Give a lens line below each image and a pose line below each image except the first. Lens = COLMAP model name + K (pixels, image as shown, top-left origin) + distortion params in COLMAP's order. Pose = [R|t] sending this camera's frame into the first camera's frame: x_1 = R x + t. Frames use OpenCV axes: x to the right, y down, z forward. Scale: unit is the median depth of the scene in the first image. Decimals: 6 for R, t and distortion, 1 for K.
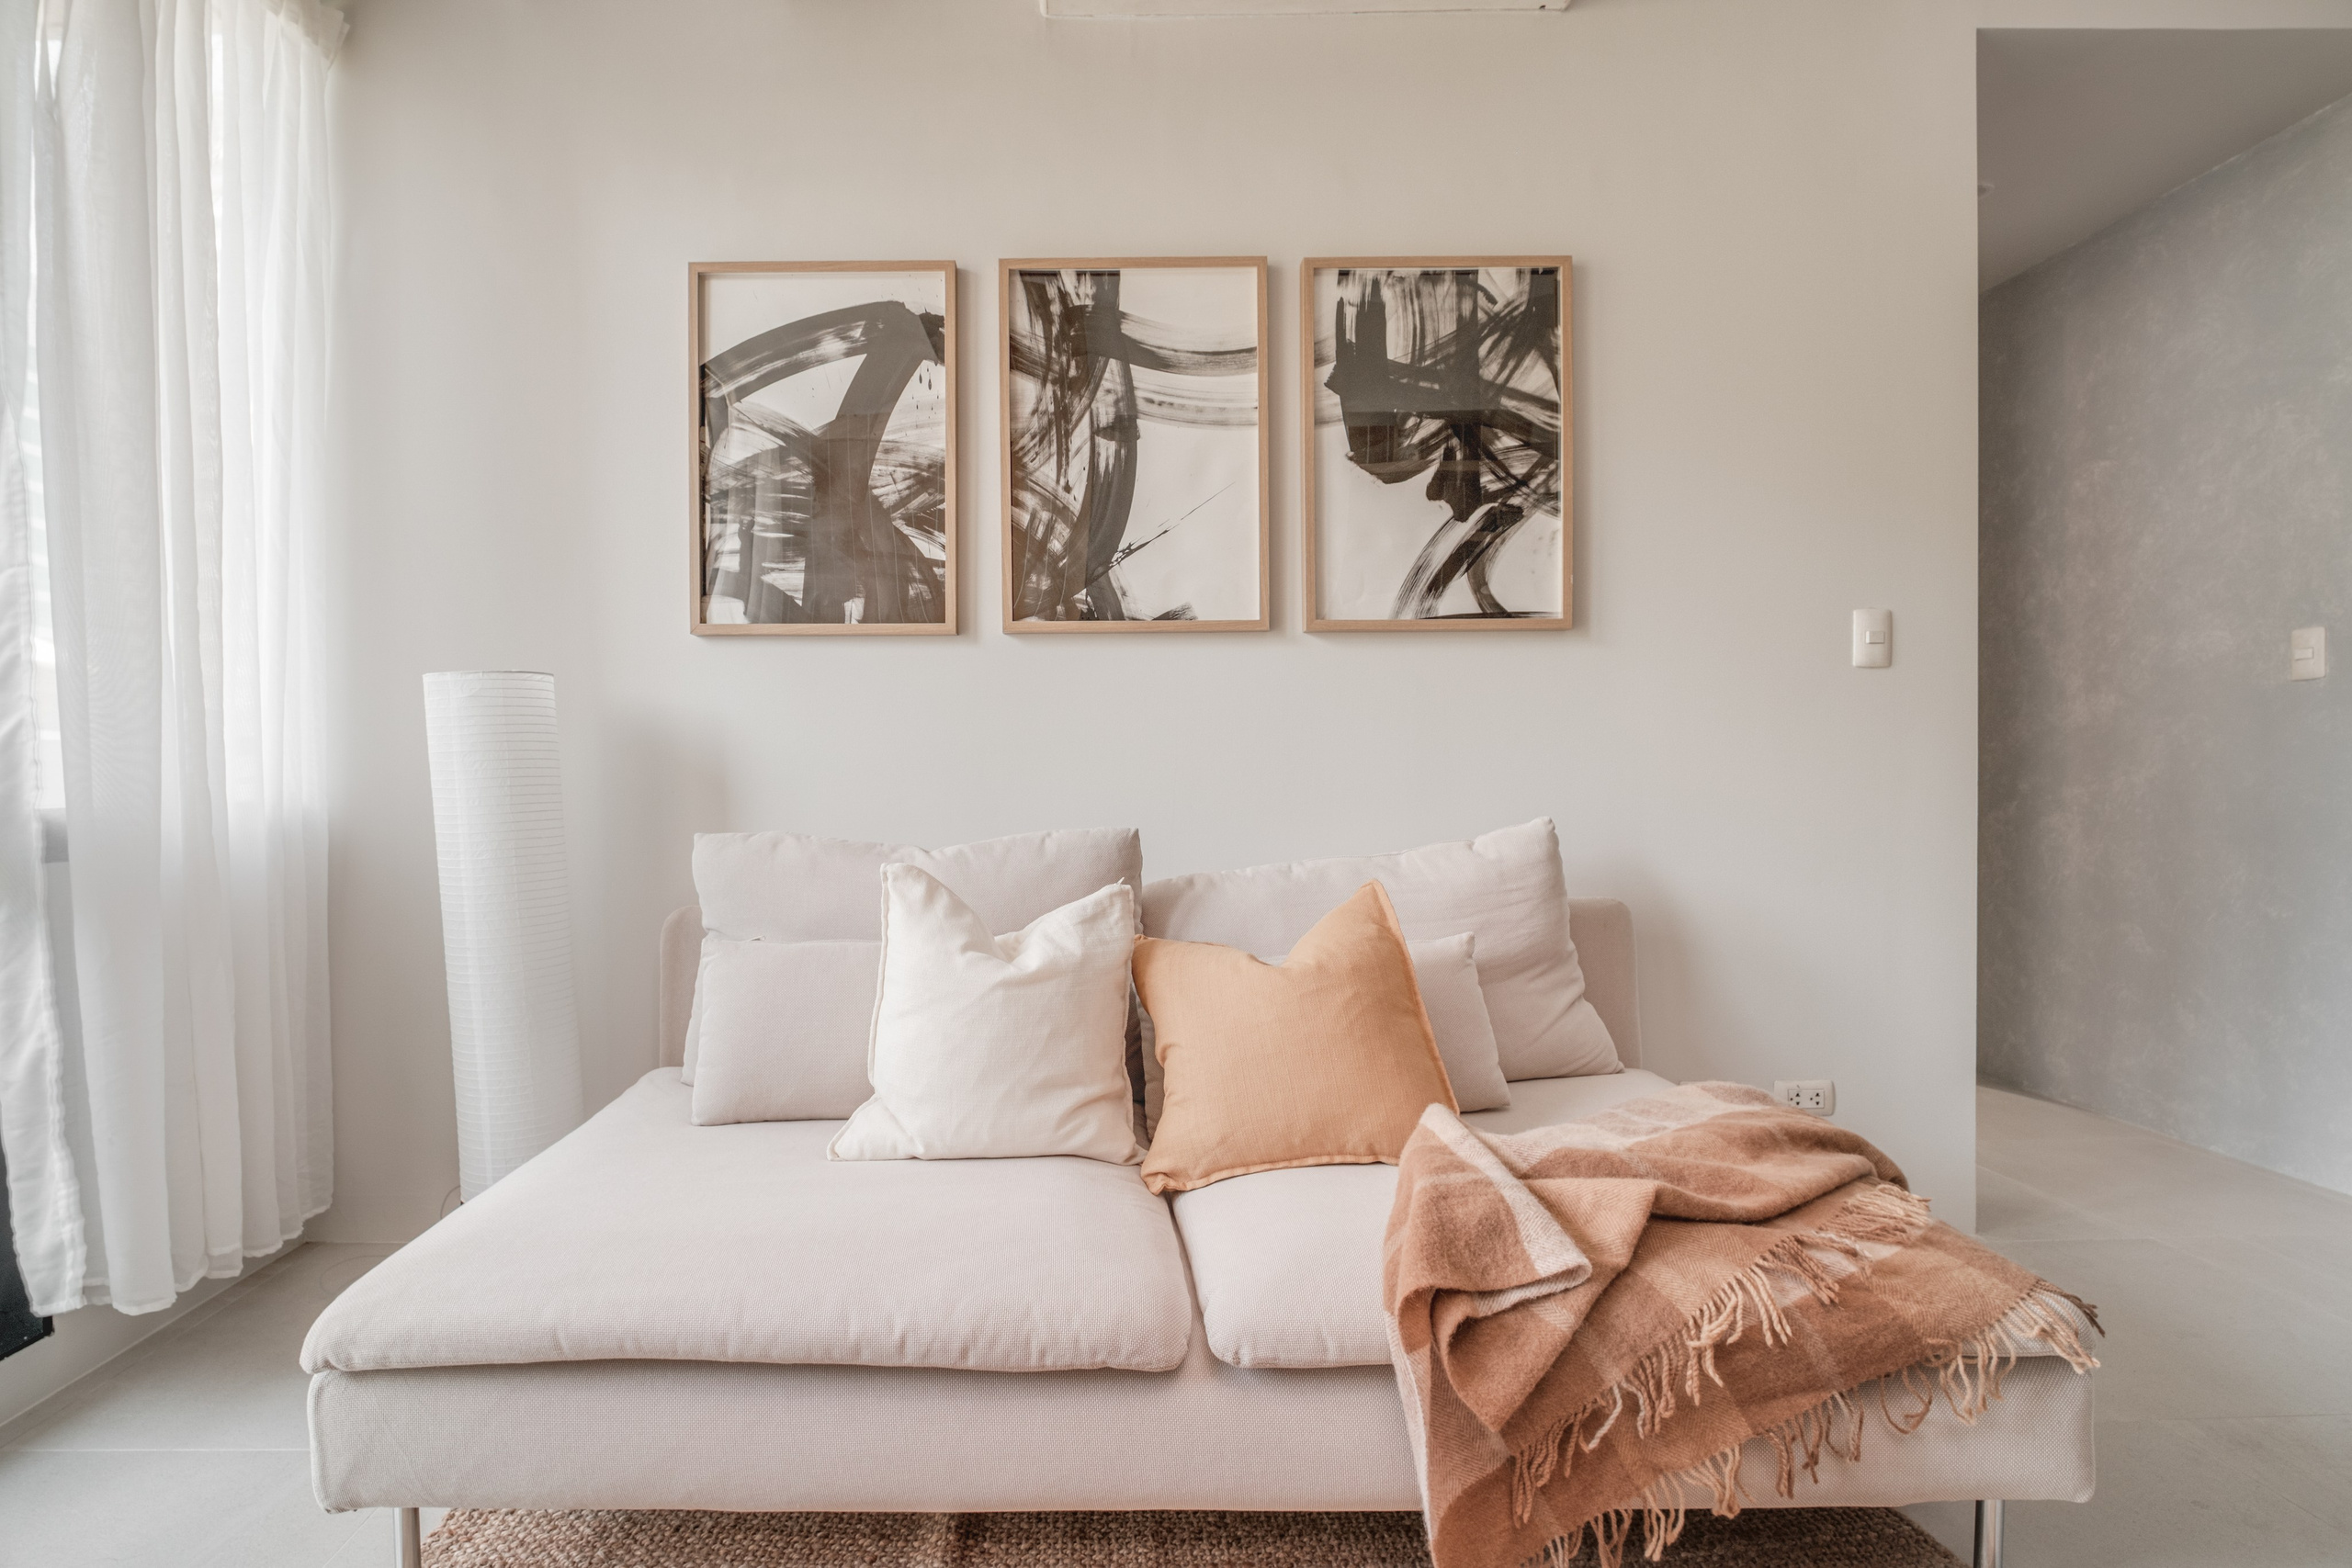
lens RADIAL K [[1148.6, 0, 1172.3], [0, 1148.6, 805.0], [0, 0, 1]] dist [-0.006211, -0.001488]
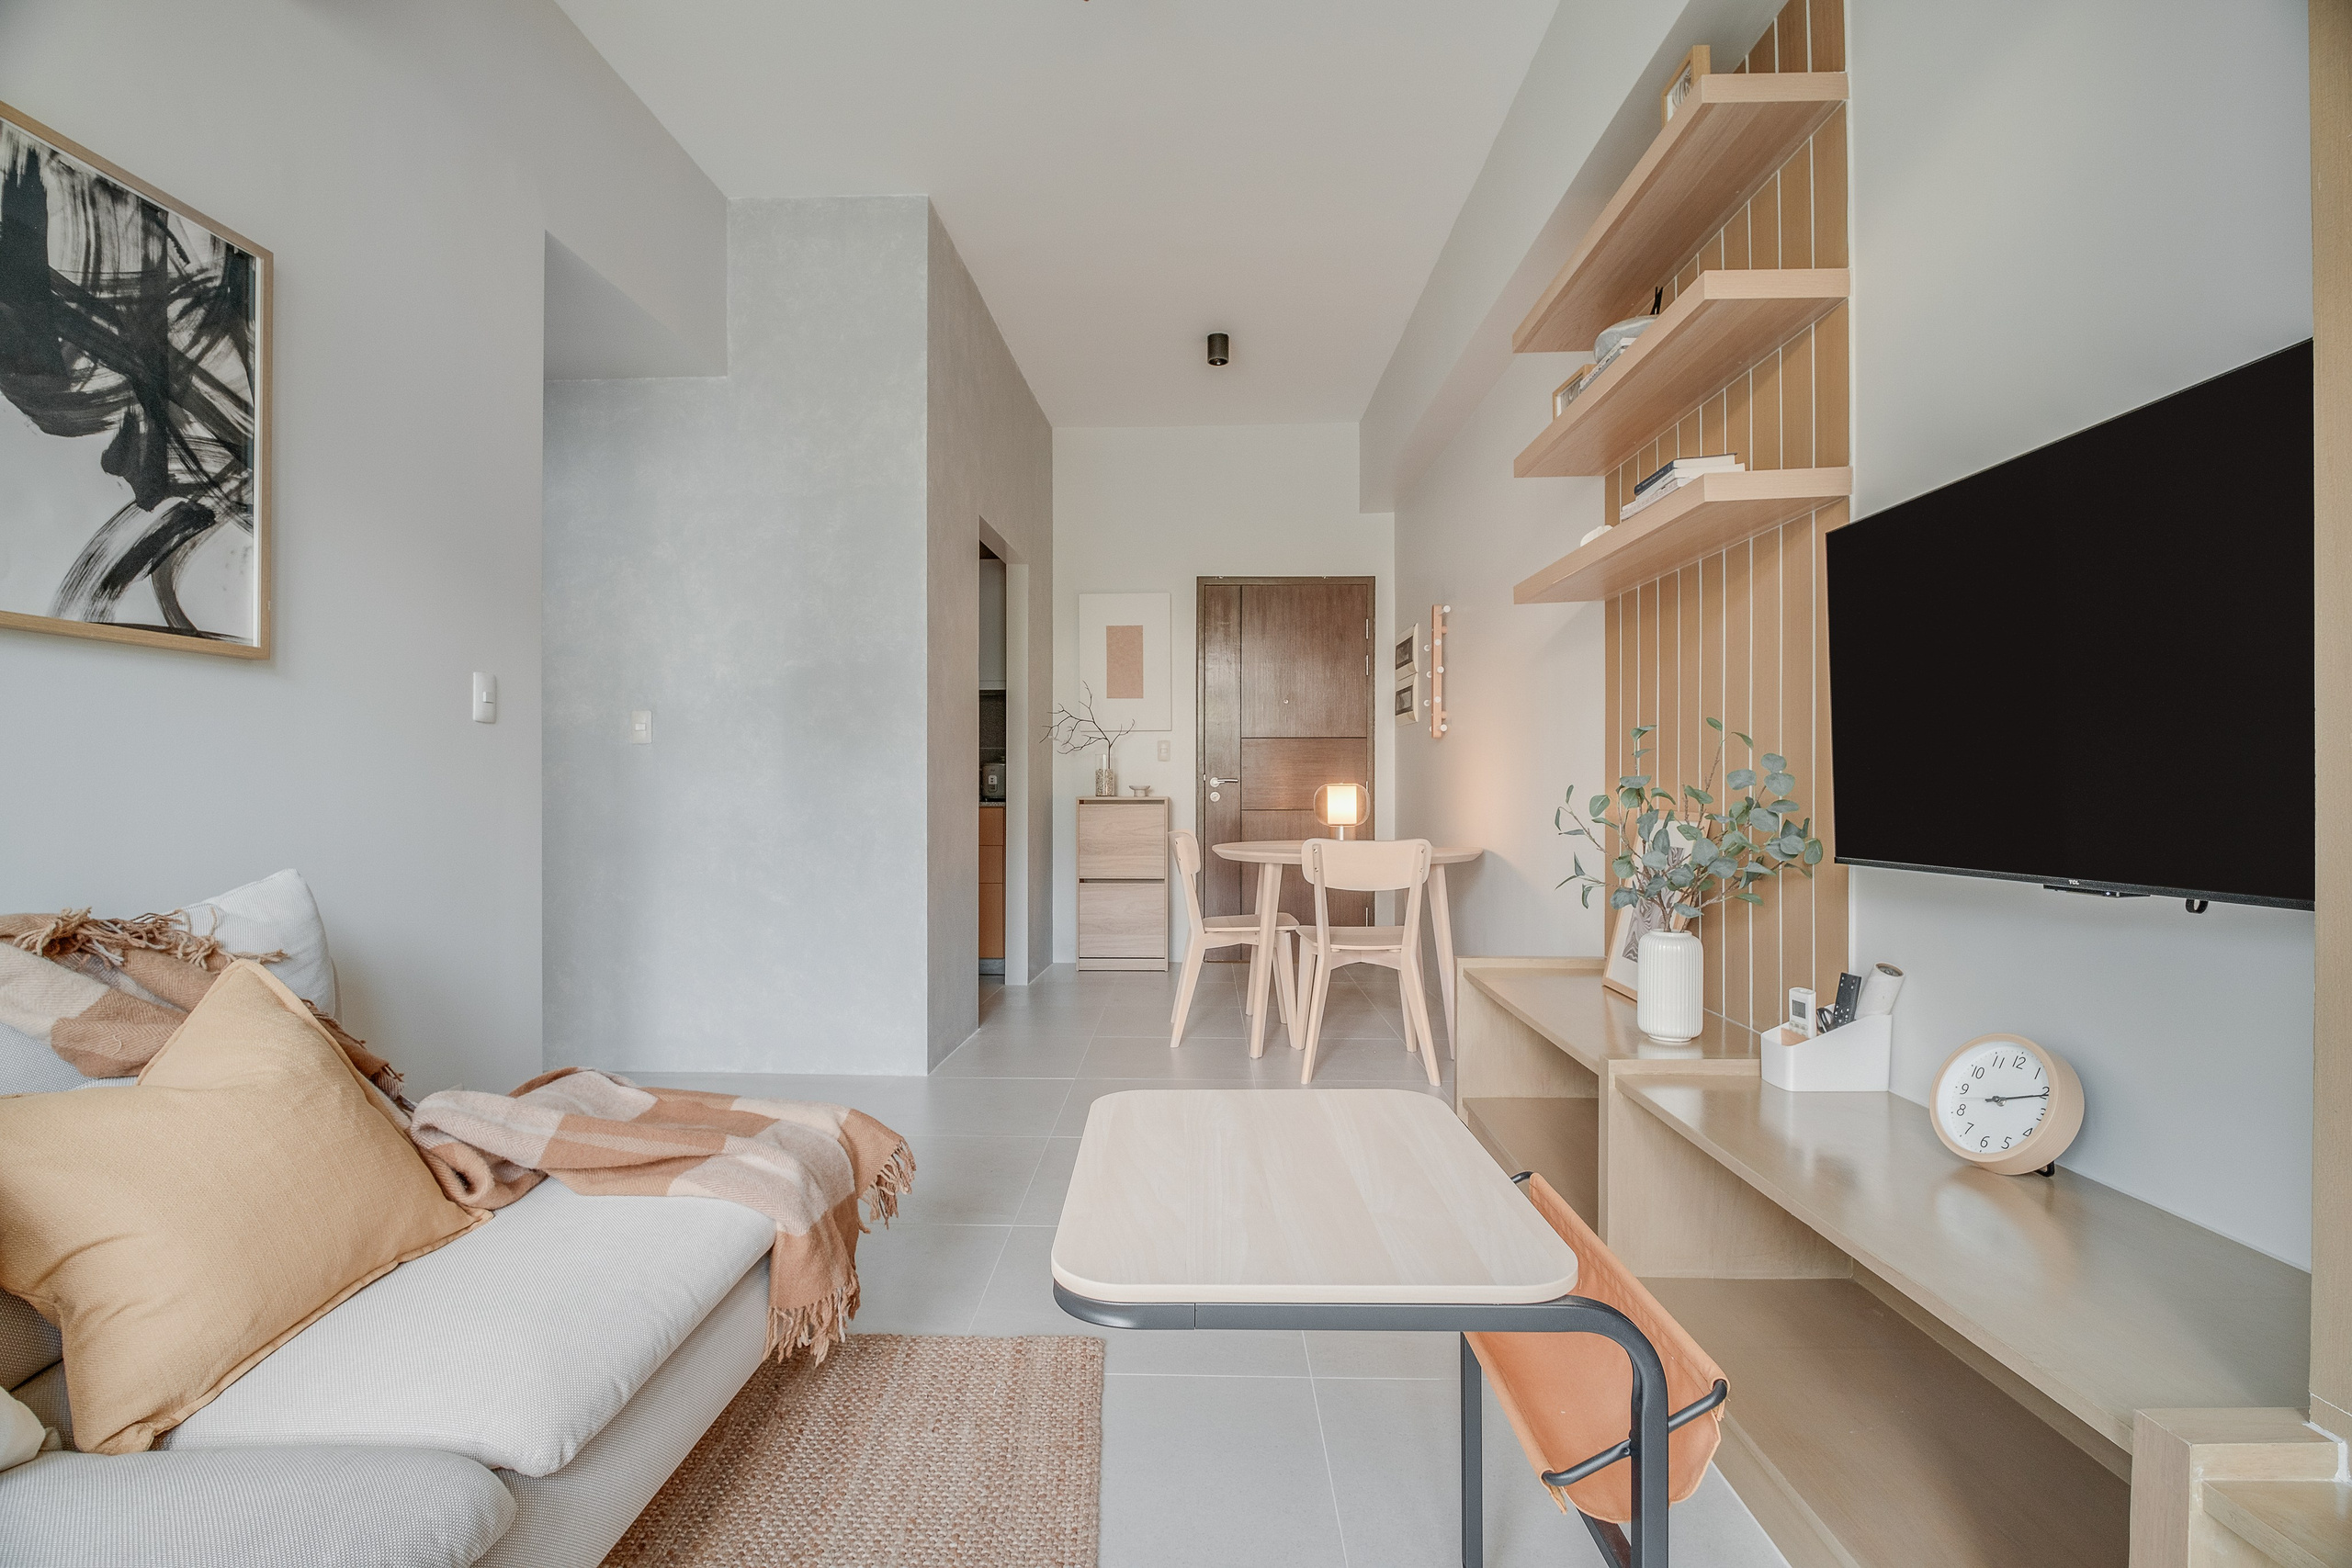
lens RADIAL K [[1093.0, 0, 1170.5], [0, 1093.0, 781.2], [0, 0, 1]] dist [-0.011247, 0.001248]
pose [[0.054357, 0.011269, 0.998458, -0.463845], [0.024087, 0.999631, -0.012593, -0.030571], [-0.998231, 0.024734, 0.054065, 0.248102]]
